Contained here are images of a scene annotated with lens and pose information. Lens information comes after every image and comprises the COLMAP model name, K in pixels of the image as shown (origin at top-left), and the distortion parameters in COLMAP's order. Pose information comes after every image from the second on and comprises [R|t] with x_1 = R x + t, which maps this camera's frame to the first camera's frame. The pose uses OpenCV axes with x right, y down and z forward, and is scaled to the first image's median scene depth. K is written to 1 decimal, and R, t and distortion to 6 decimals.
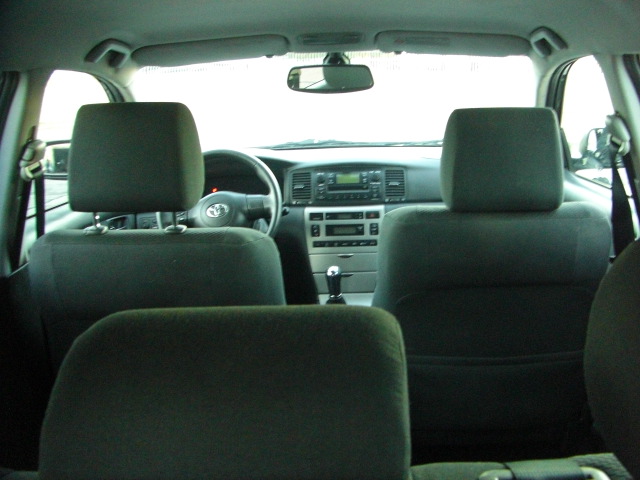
lens RADIAL K [[723.7, 0, 384.3], [0, 723.7, 248.1], [0, 0, 1]] dist [-0.181522, 0.111062]
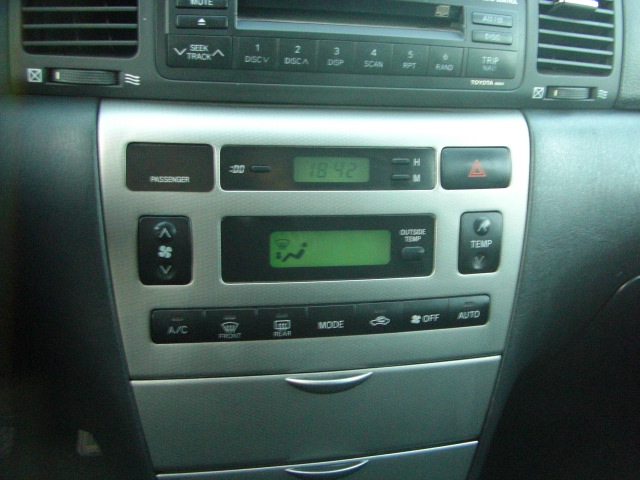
lens RADIAL K [[723.7, 0, 384.3], [0, 723.7, 248.1], [0, 0, 1]] dist [-0.181522, 0.111062]
pose [[0.964653, 0.006930, 0.263432, -0.088852], [-0.063820, 0.976039, 0.208027, -0.062681], [-0.255678, -0.217486, 0.941981, 0.822766]]
